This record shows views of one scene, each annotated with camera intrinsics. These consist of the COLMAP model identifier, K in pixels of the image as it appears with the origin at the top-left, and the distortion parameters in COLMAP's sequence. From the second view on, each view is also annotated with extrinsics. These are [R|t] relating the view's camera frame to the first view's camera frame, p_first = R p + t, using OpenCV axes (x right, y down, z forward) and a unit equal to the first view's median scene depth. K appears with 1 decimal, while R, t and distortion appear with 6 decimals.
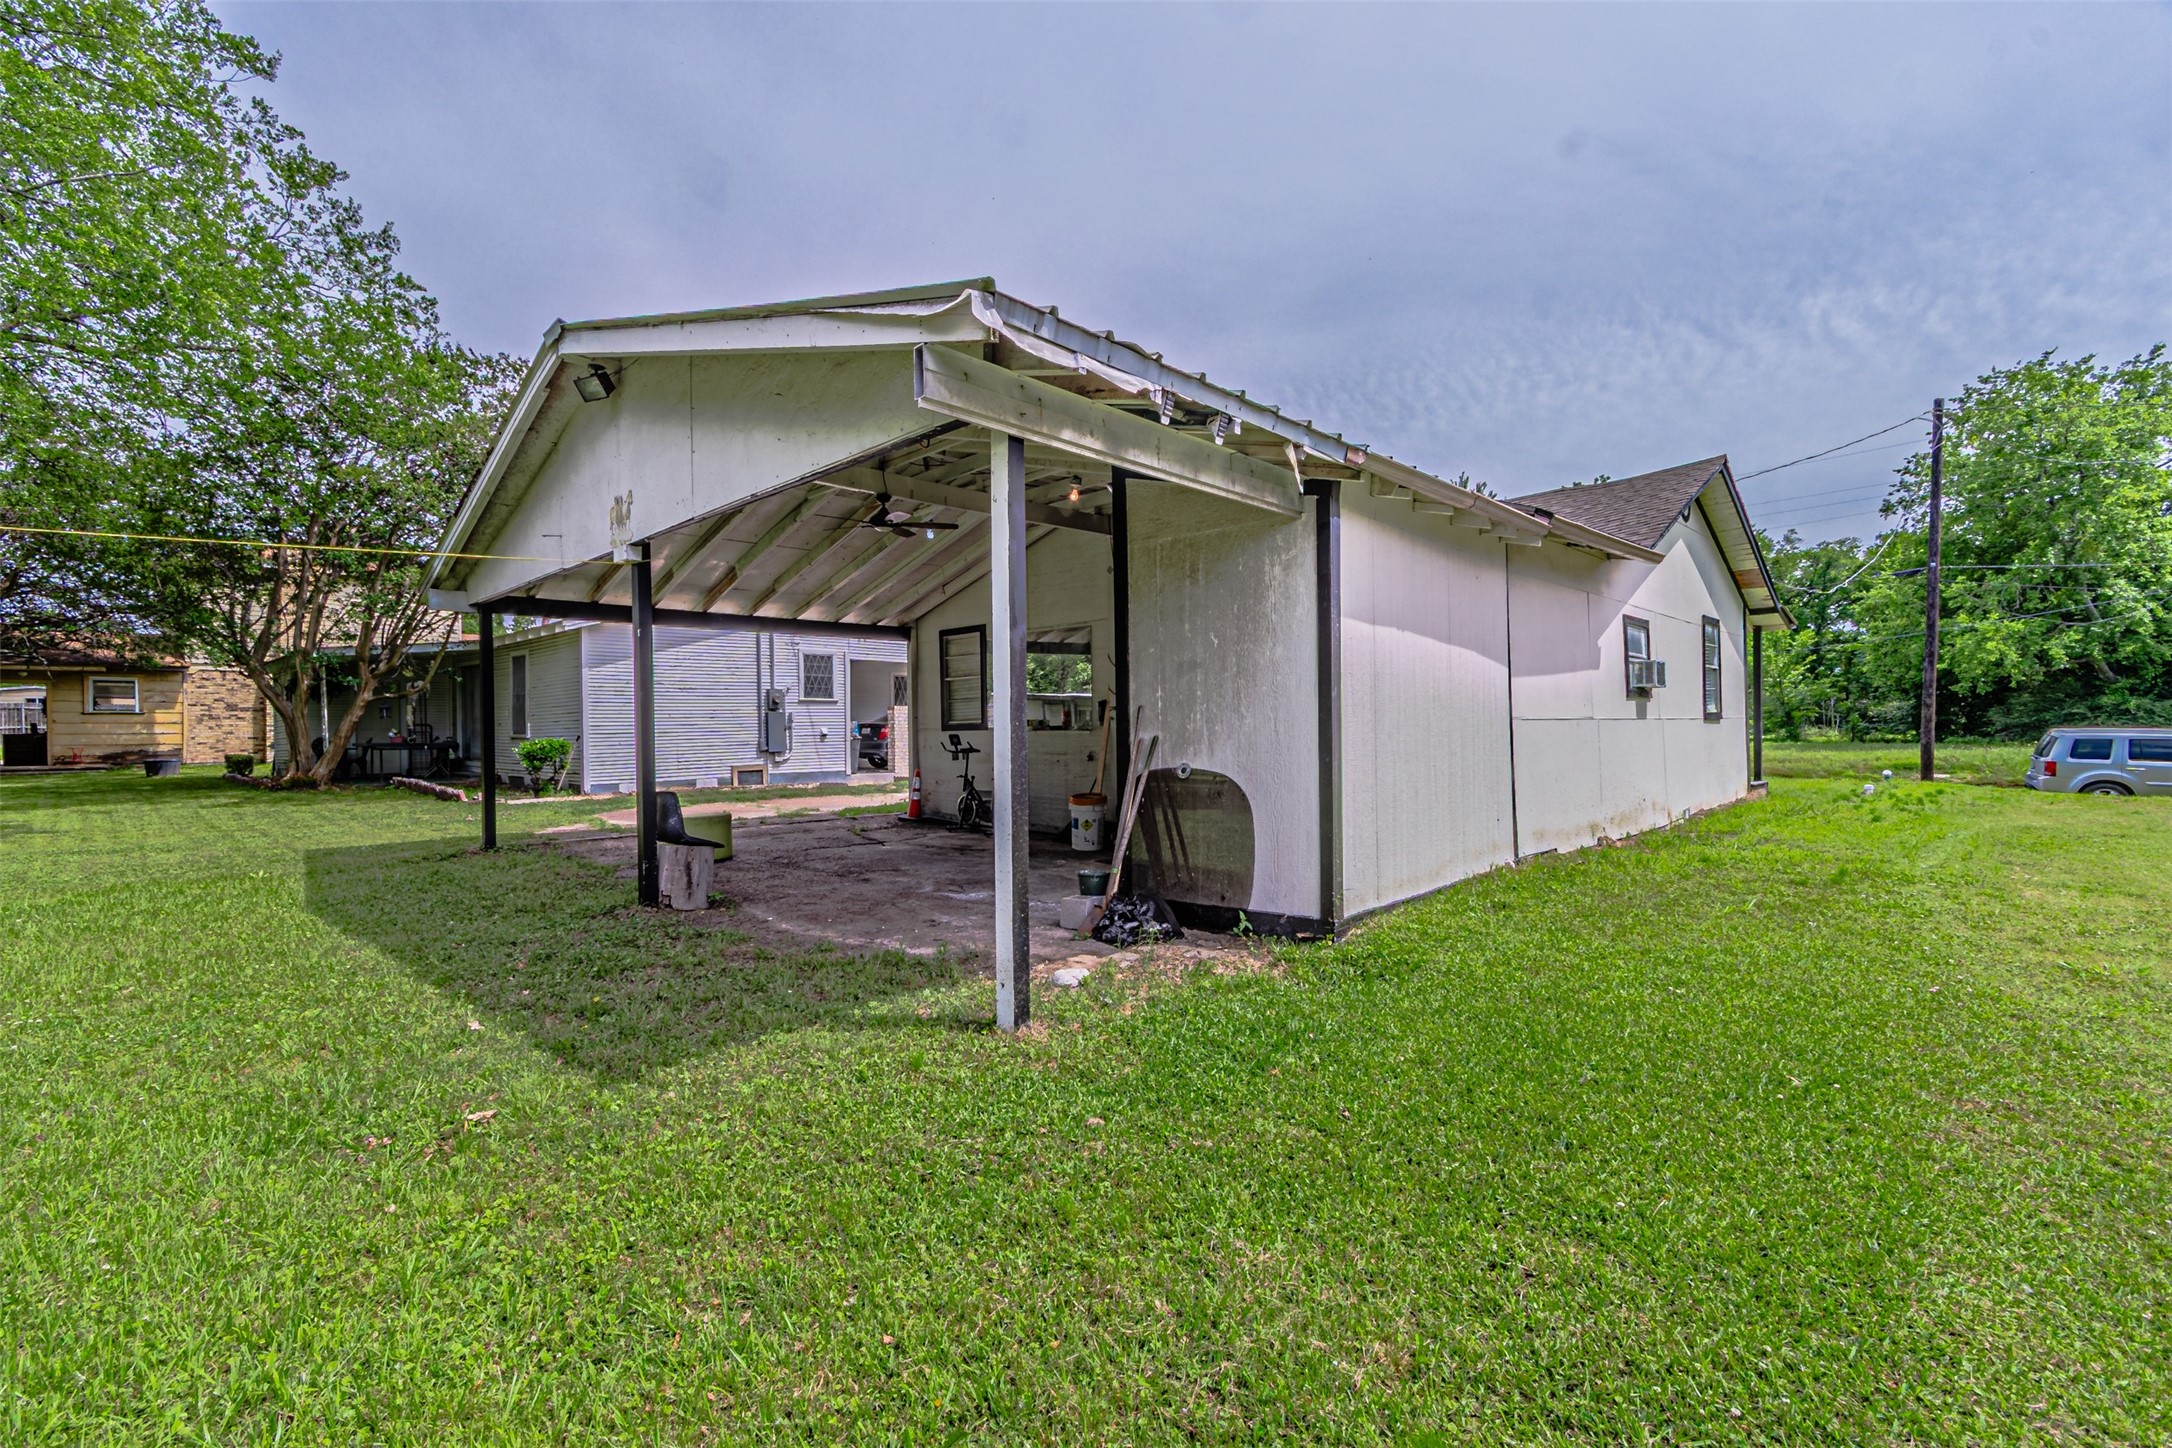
lens RADIAL K [[961.7, 0, 1080.7], [0, 961.7, 730.2], [0, 0, 1]] dist [0.002370, -0.000426]
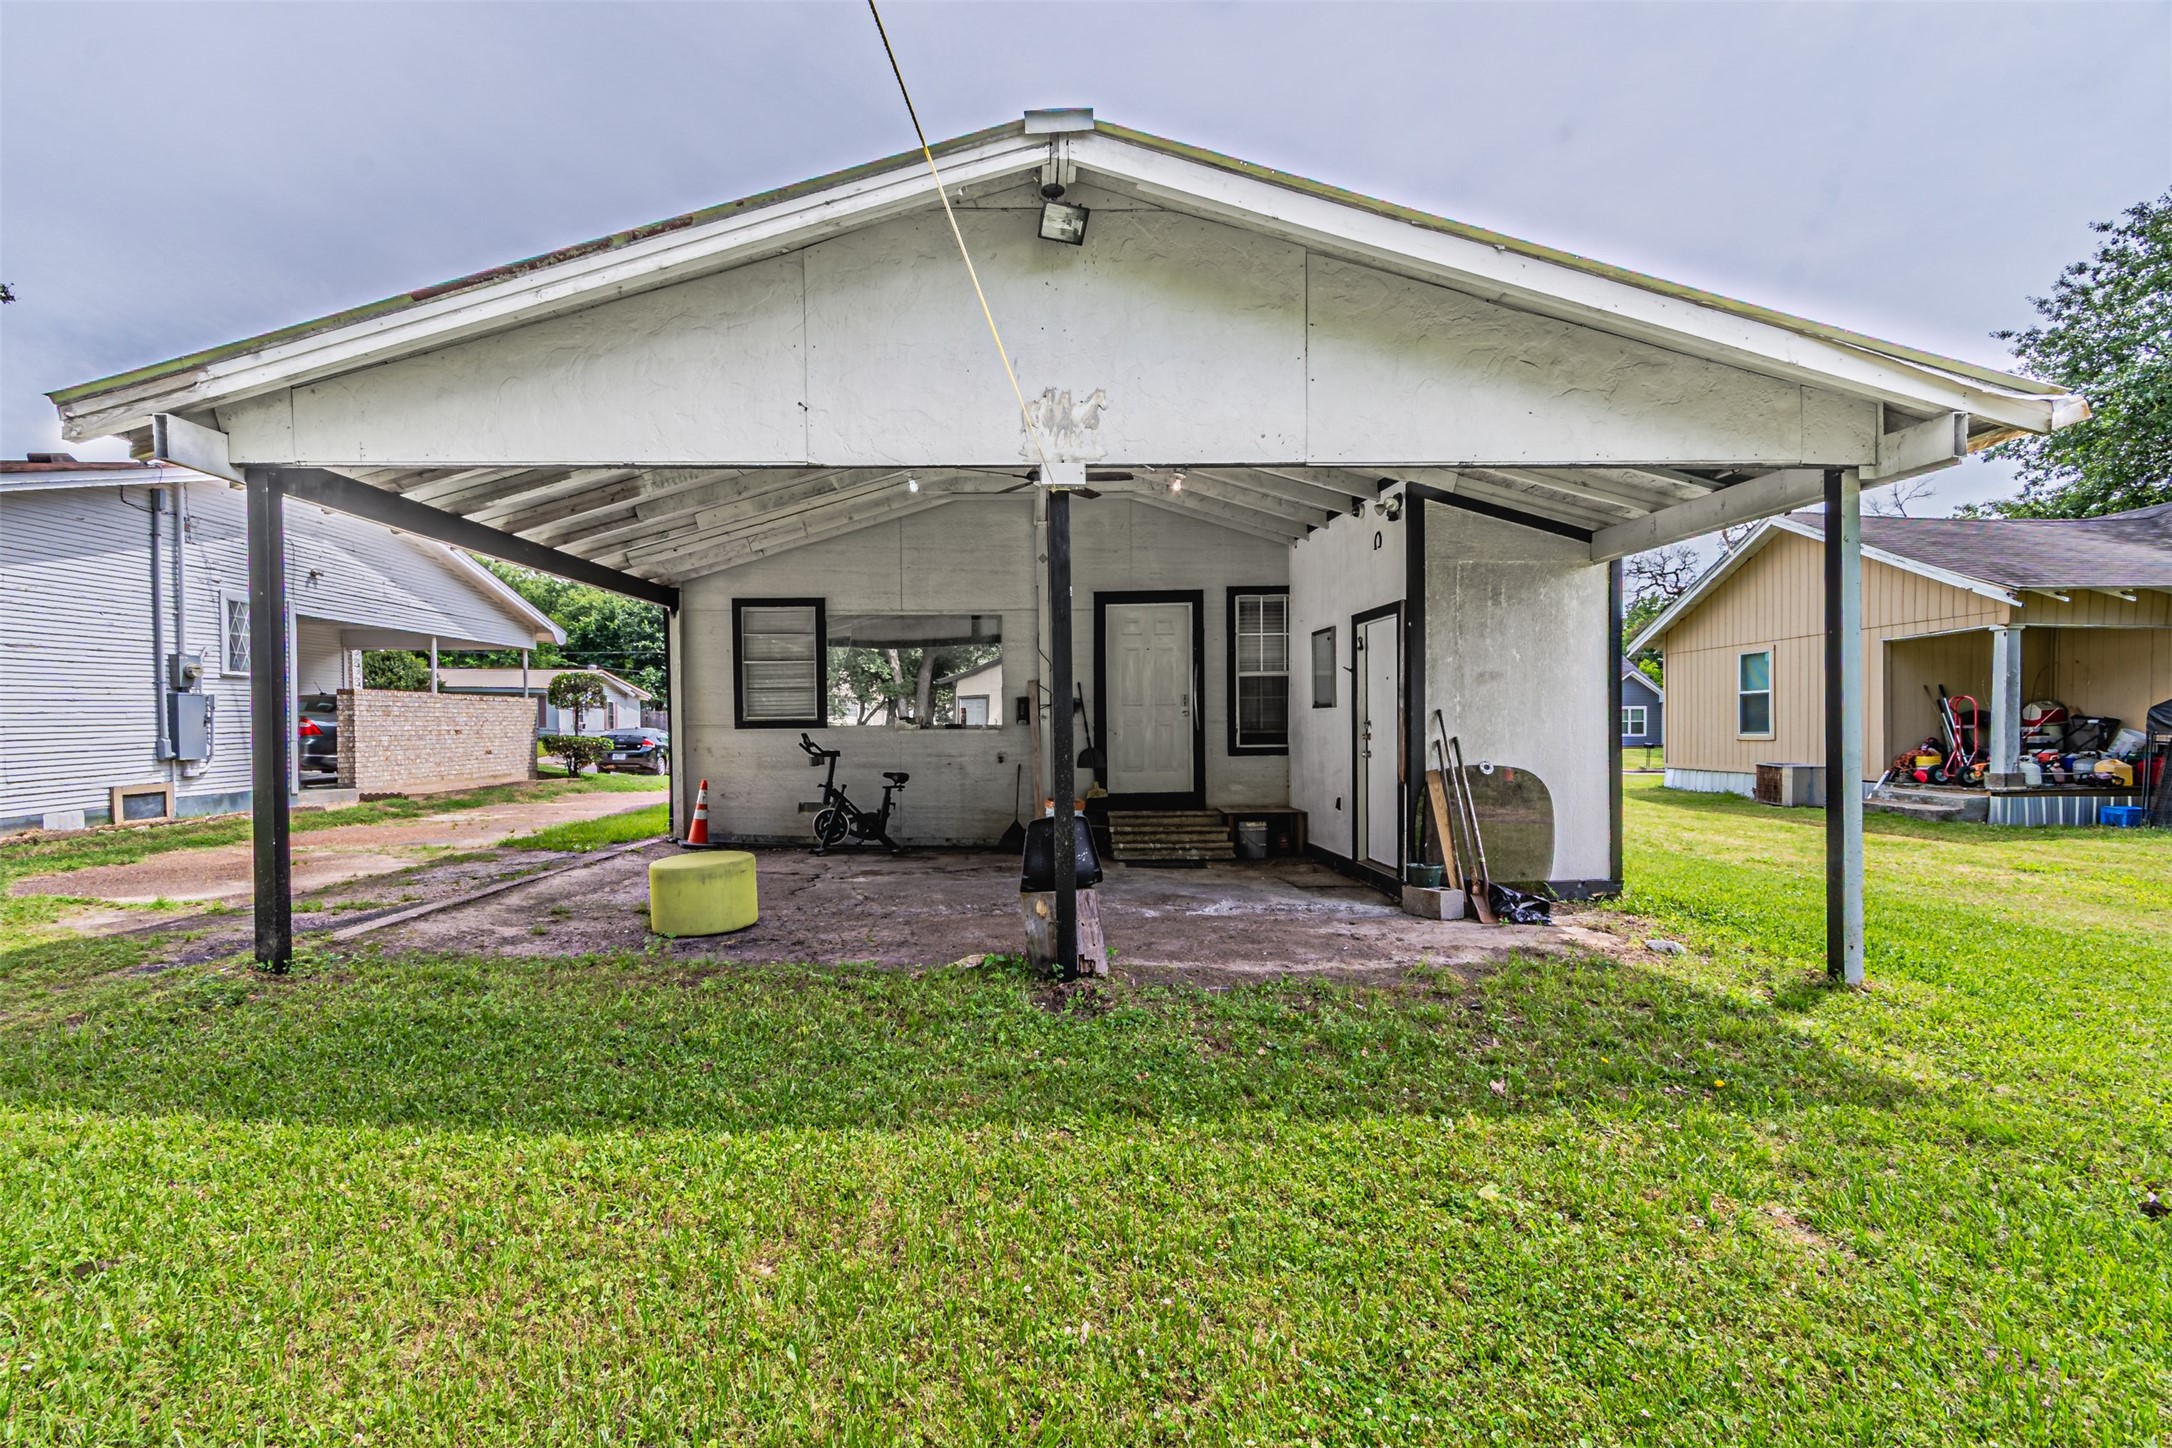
lens RADIAL K [[961.7, 0, 1080.7], [0, 961.7, 730.2], [0, 0, 1]] dist [0.002370, -0.000426]
pose [[0.695774, 0.006583, 0.718231, -0.493602], [-0.007139, 0.999972, -0.002250, 0.001843], [-0.718226, -0.003562, 0.695801, 0.259856]]
